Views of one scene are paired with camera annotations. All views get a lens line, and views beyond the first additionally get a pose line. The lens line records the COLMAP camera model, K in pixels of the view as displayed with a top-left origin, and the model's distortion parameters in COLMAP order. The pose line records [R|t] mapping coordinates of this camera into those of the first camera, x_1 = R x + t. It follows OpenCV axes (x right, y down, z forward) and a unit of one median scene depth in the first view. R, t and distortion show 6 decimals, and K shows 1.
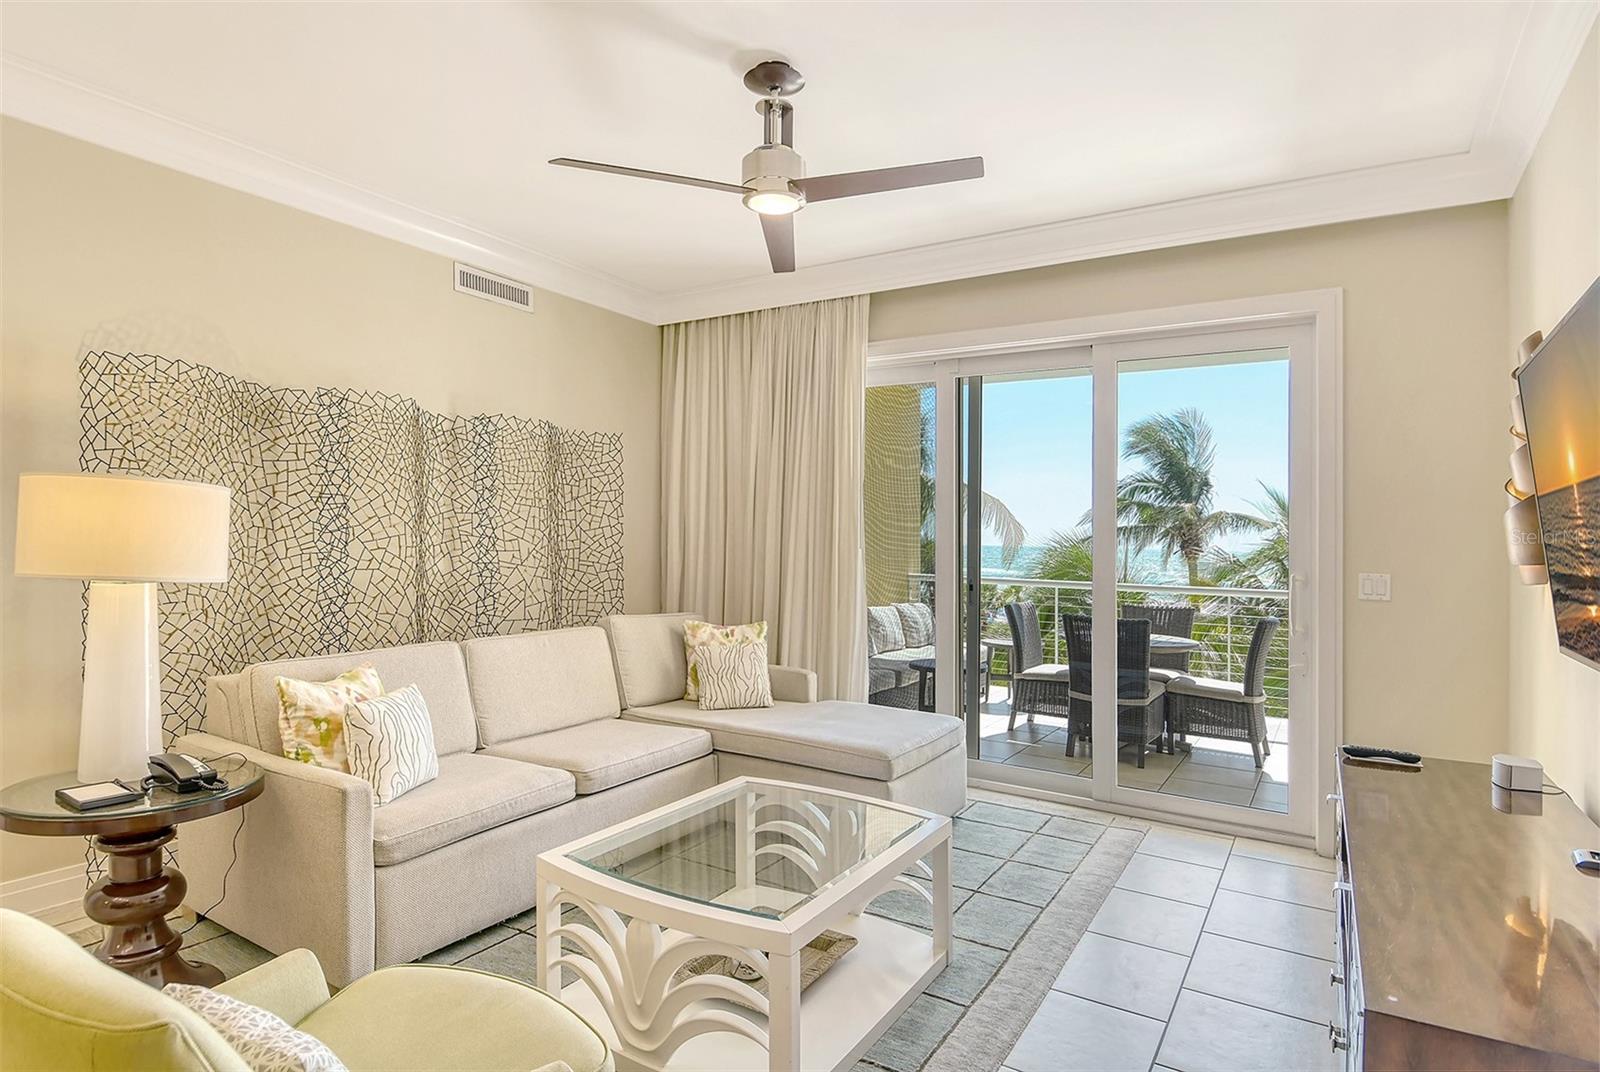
lens RADIAL K [[863.8, 0, 801.0], [0, 863.8, 536.1], [0, 0, 1]] dist [0.006152, -0.016131]
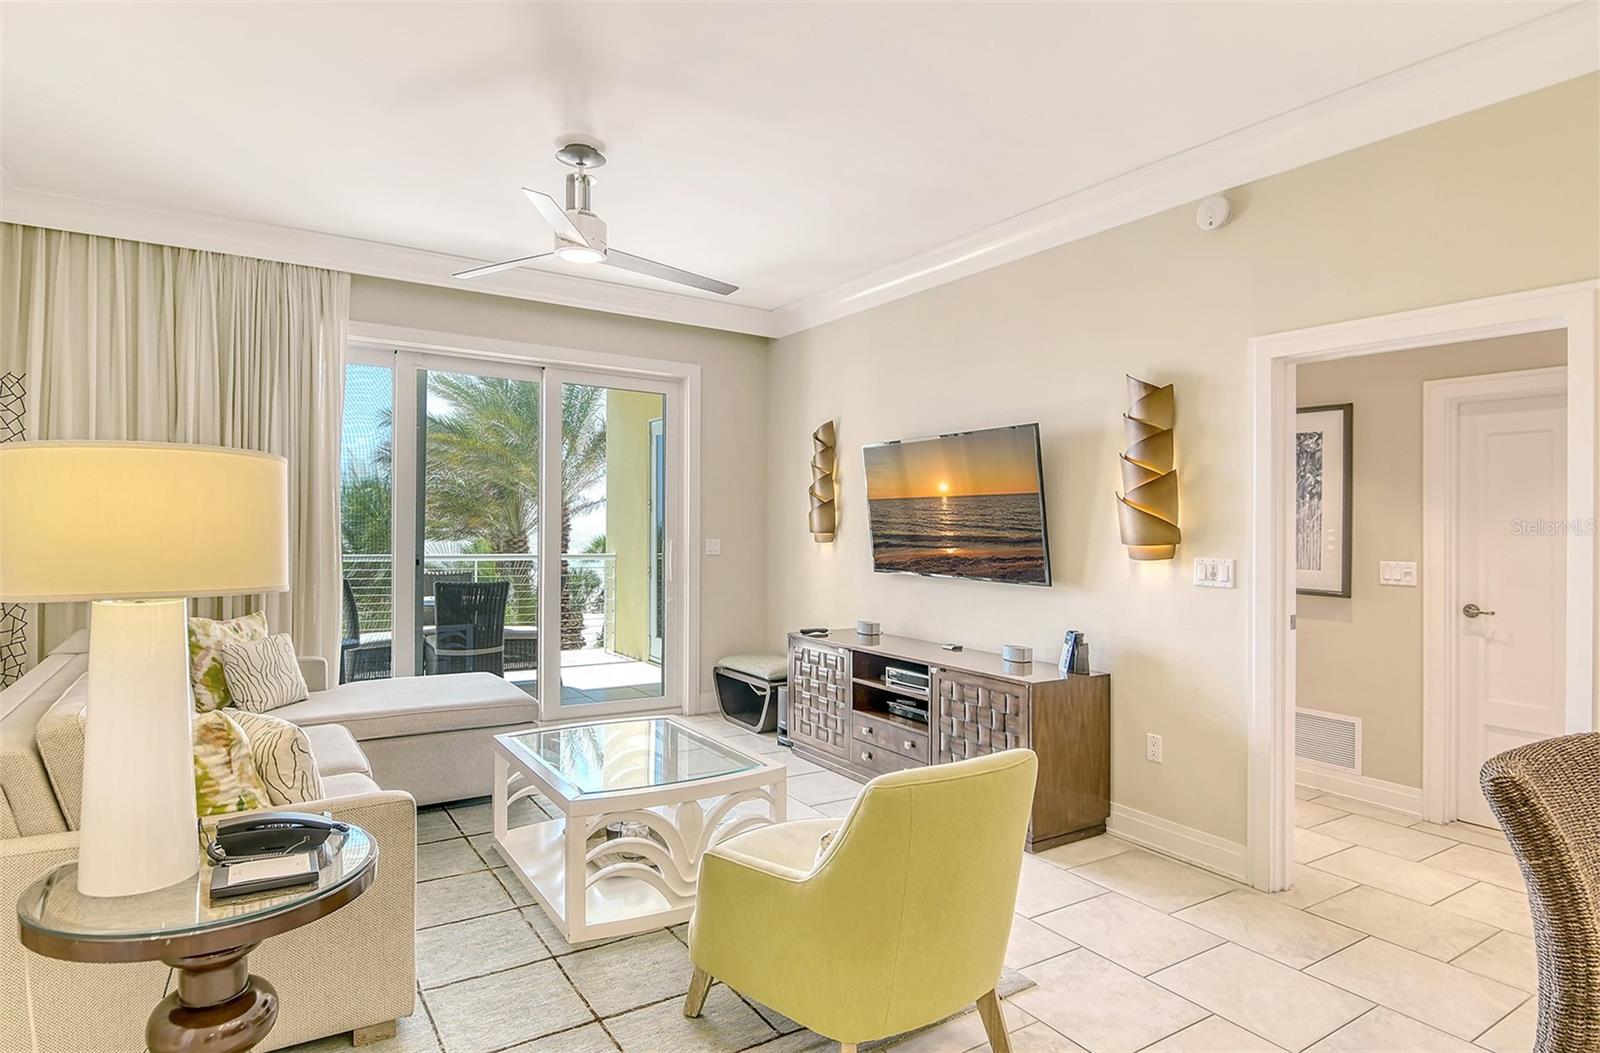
lens RADIAL K [[831.5, 0, 807.0], [0, 831.5, 533.0], [0, 0, 1]] dist [-0.005769, -0.009624]
pose [[0.431868, -0.018691, 0.901743, -0.813660], [-0.010380, 0.999616, 0.025691, -0.017889], [-0.901877, -0.020455, 0.431509, 0.157015]]
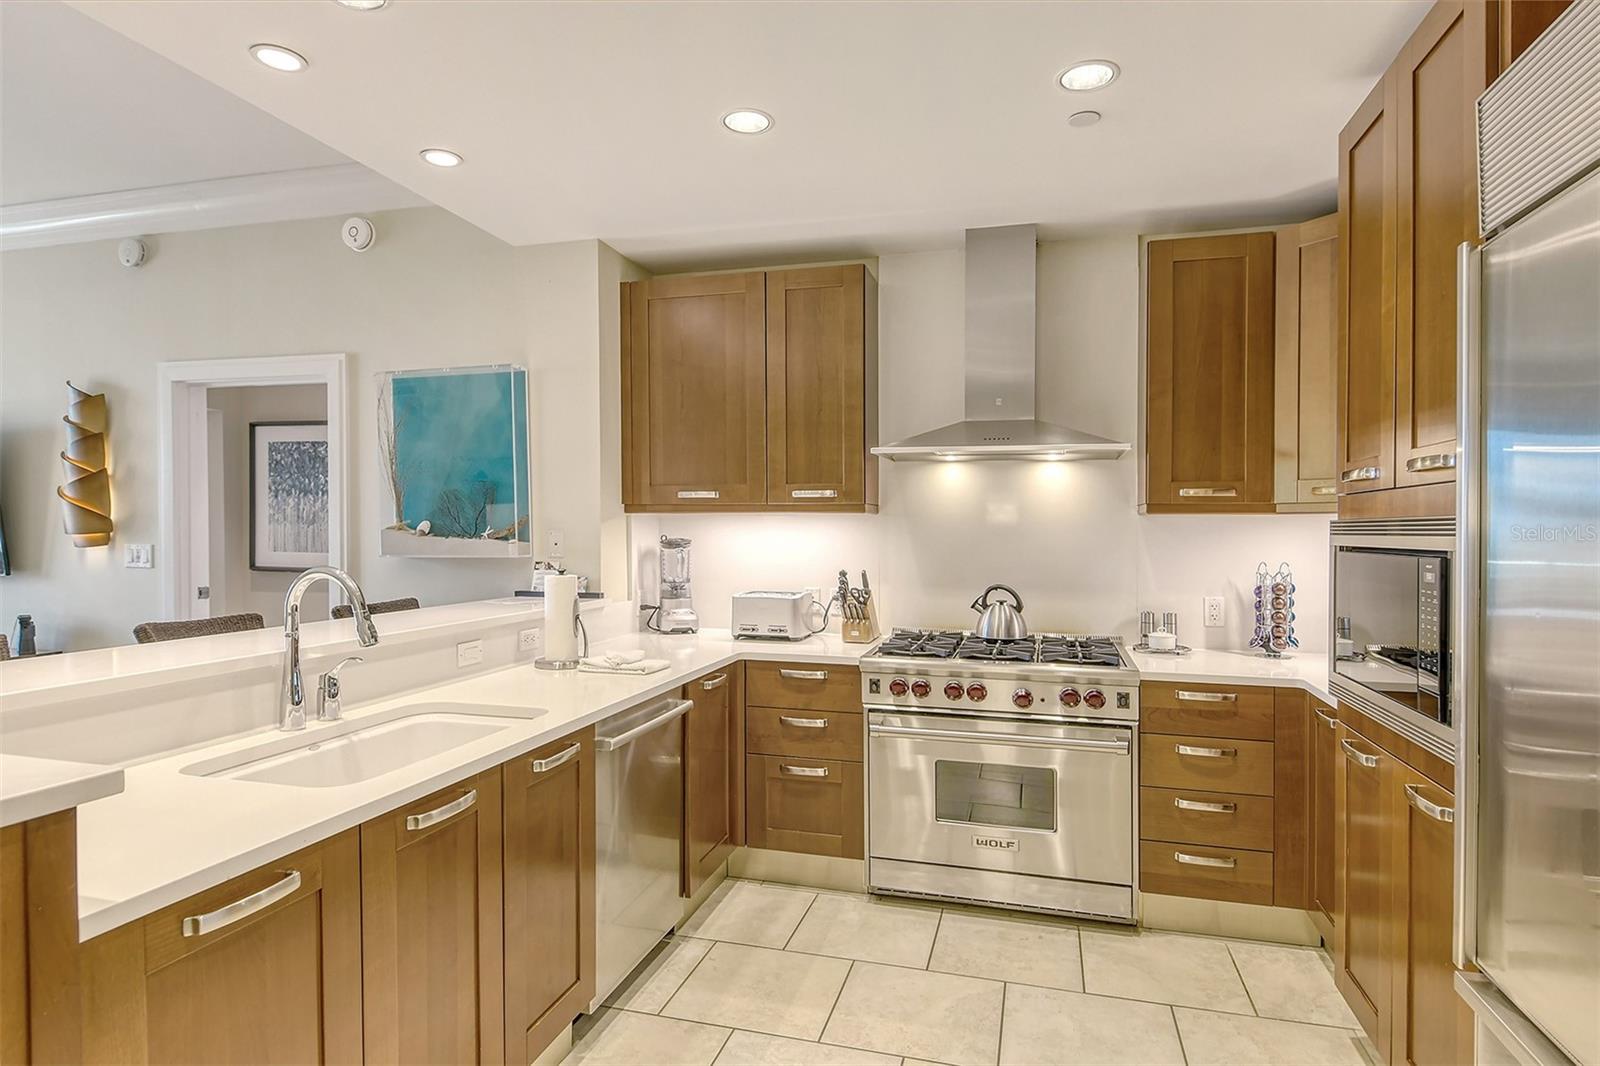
lens RADIAL K [[863.8, 0, 799.4], [0, 863.8, 545.3], [0, 0, 1]] dist [0.006152, -0.016131]
pose [[-0.275985, -0.039366, 0.960356, -1.147155], [-0.014010, 0.999220, 0.036933, -0.023984], [-0.961060, -0.003262, -0.276321, -0.415369]]
